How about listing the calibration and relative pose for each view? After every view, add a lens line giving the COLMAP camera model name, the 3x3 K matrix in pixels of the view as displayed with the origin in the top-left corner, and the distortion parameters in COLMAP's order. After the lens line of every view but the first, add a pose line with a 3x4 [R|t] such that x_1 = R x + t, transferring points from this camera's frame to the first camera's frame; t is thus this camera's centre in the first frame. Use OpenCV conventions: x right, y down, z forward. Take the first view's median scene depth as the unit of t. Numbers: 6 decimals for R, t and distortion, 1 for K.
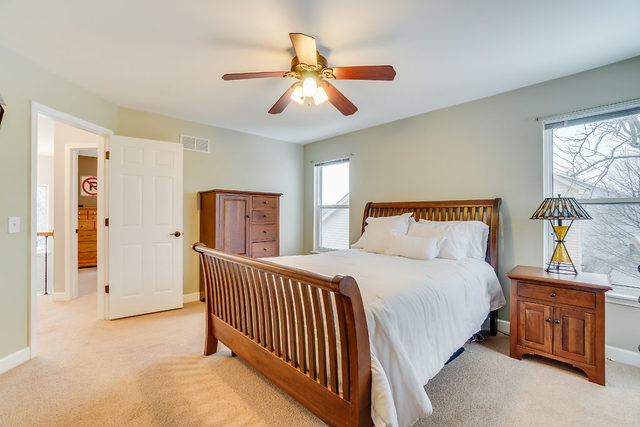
lens RADIAL K [[284.4, 0, 315.6], [0, 284.4, 208.0], [0, 0, 1]] dist [-0.003176, -0.000322]
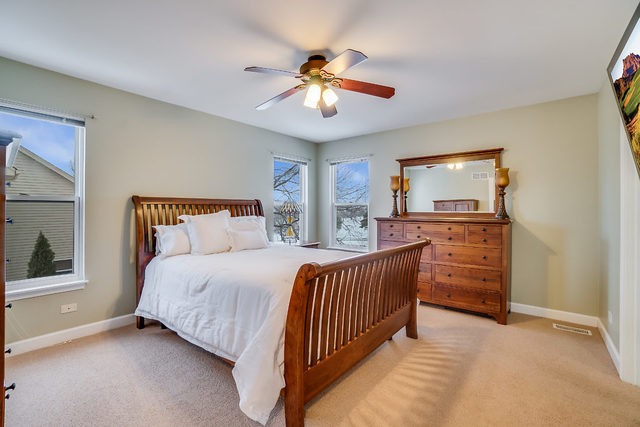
lens RADIAL K [[284.4, 0, 315.6], [0, 284.4, 208.0], [0, 0, 1]] dist [-0.003176, -0.000322]
pose [[-0.154555, -0.006636, 0.987962, -0.706686], [-0.005931, 0.999966, 0.005789, 0.002632], [-0.987966, -0.004965, -0.154589, 0.775162]]
